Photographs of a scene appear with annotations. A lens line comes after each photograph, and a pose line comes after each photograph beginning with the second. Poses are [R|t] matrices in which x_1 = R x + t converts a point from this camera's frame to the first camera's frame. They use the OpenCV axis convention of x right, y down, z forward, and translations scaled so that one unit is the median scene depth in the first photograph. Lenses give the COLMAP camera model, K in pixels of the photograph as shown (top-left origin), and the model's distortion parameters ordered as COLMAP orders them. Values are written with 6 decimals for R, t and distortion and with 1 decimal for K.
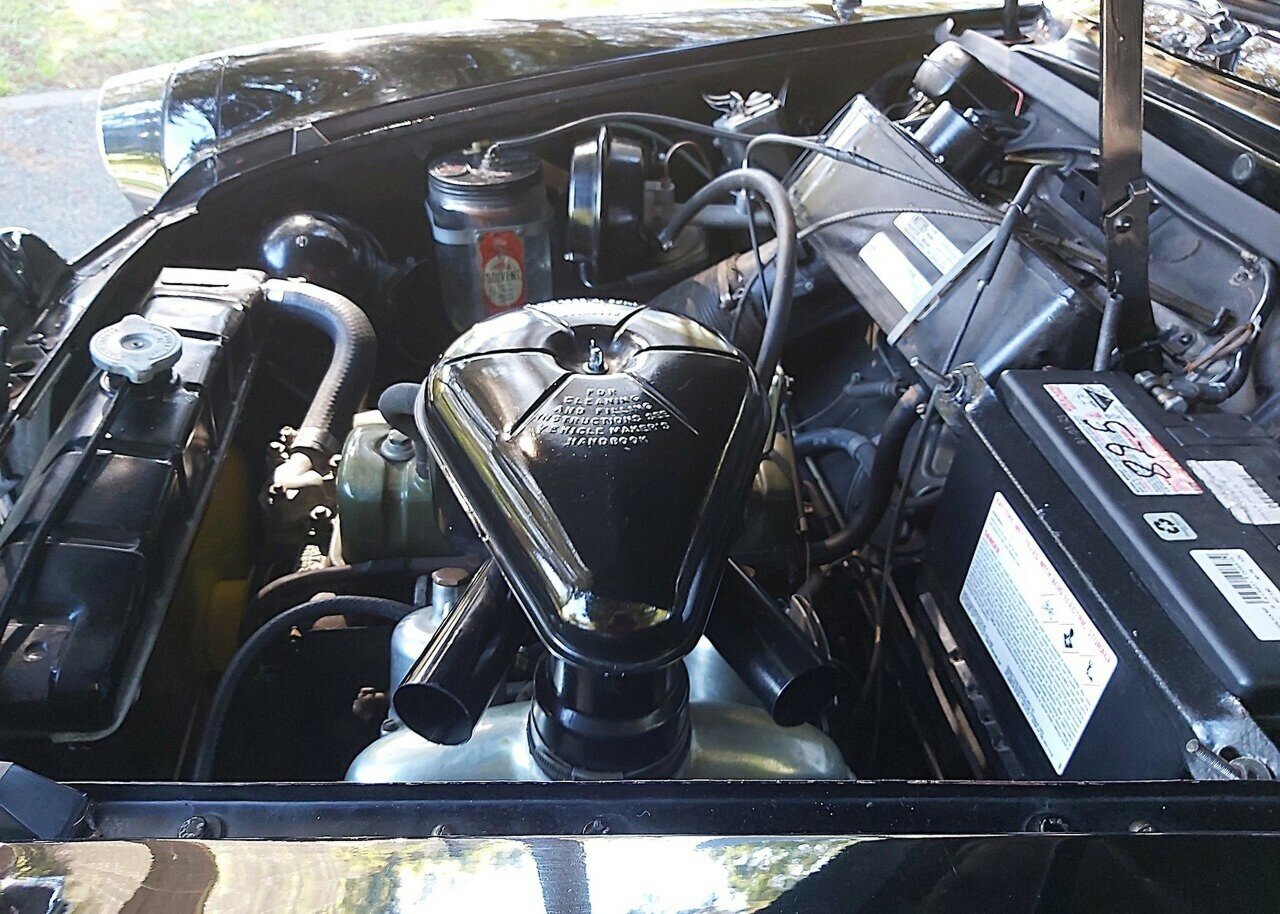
lens RADIAL K [[989.8, 0, 635.0], [0, 989.8, 430.3], [0, 0, 1]] dist [0.093195, -0.200109]
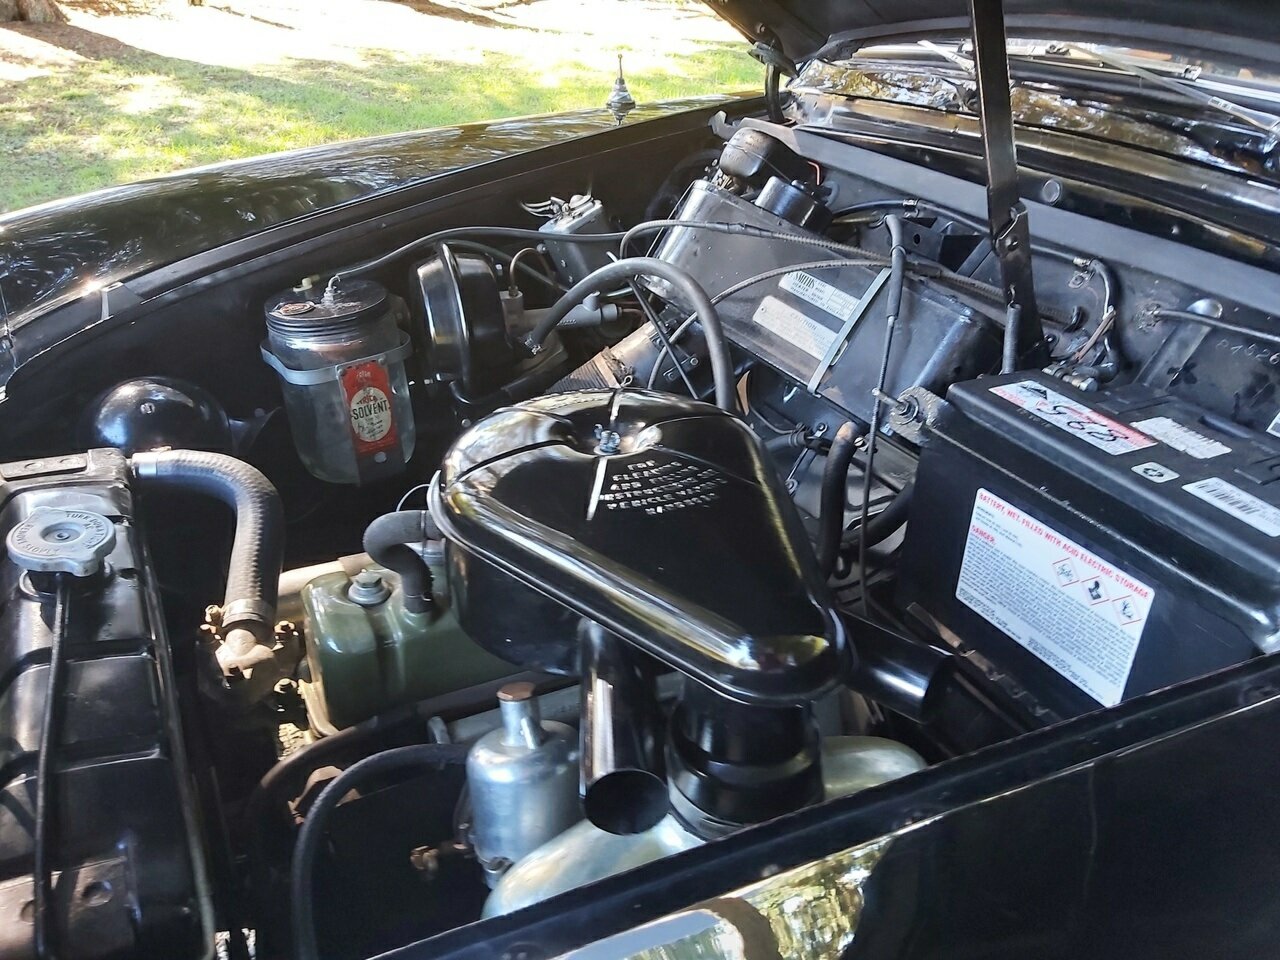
lens RADIAL K [[1031.0, 0, 616.9], [0, 1031.0, 483.6], [0, 0, 1]] dist [0.109433, -0.205263]
pose [[0.932751, -0.196934, 0.301982, -0.295188], [0.222350, 0.973586, -0.051873, 0.021580], [-0.283790, 0.115530, 0.951901, 0.004343]]
